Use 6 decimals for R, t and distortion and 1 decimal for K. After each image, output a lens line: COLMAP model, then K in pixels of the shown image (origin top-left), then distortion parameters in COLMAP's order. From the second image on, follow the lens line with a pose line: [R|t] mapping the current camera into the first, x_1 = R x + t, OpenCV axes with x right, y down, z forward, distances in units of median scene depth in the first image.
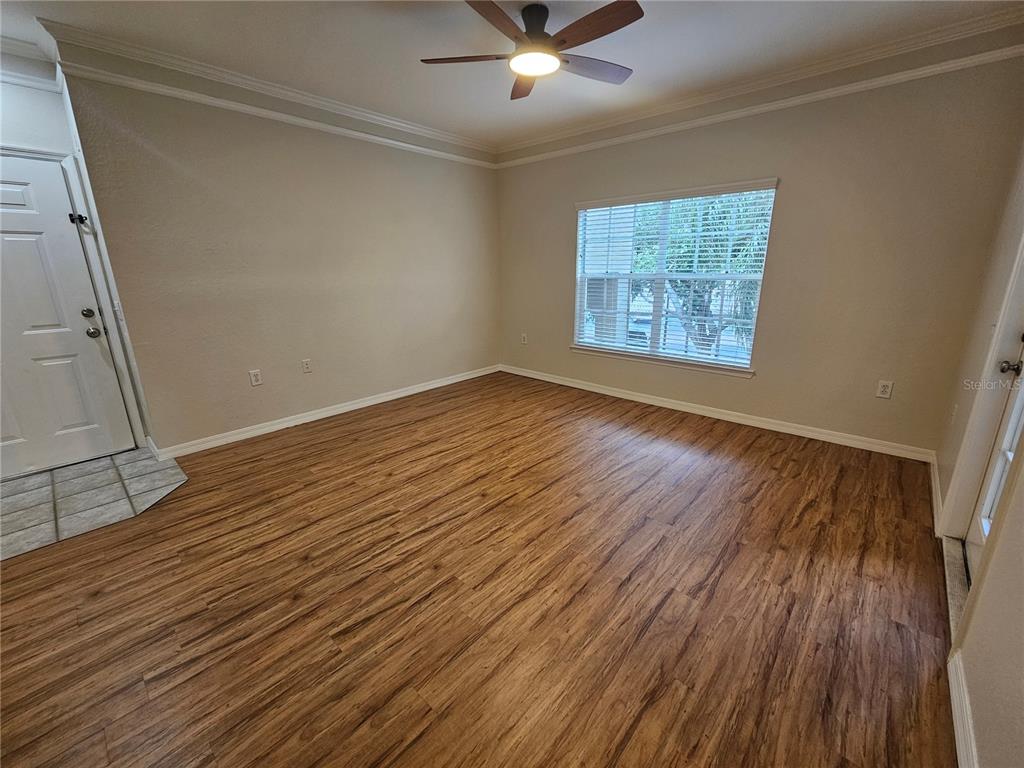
lens RADIAL K [[418.1, 0, 522.2], [0, 418.1, 380.3], [0, 0, 1]] dist [-0.000331, -0.000108]
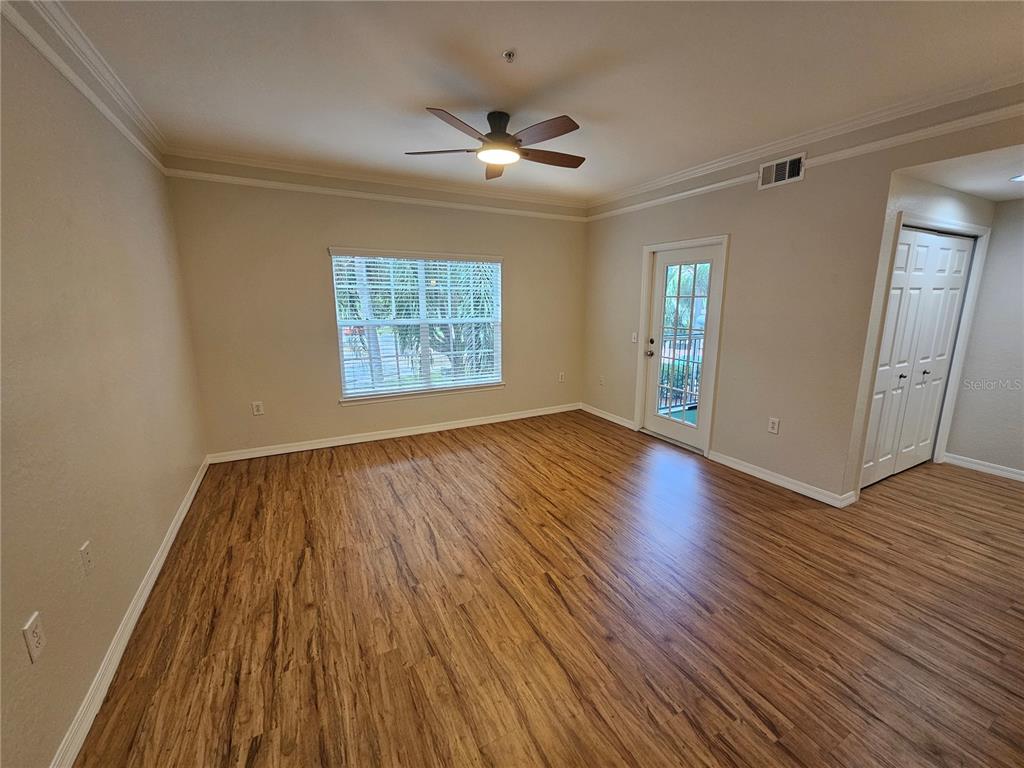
lens RADIAL K [[418.1, 0, 514.4], [0, 418.1, 380.7], [0, 0, 1]] dist [-0.000331, -0.000108]
pose [[0.346601, -0.172939, 0.921933, -1.027840], [0.239709, 0.966553, 0.091190, -0.205641], [-0.906867, 0.189389, 0.376463, 0.551949]]
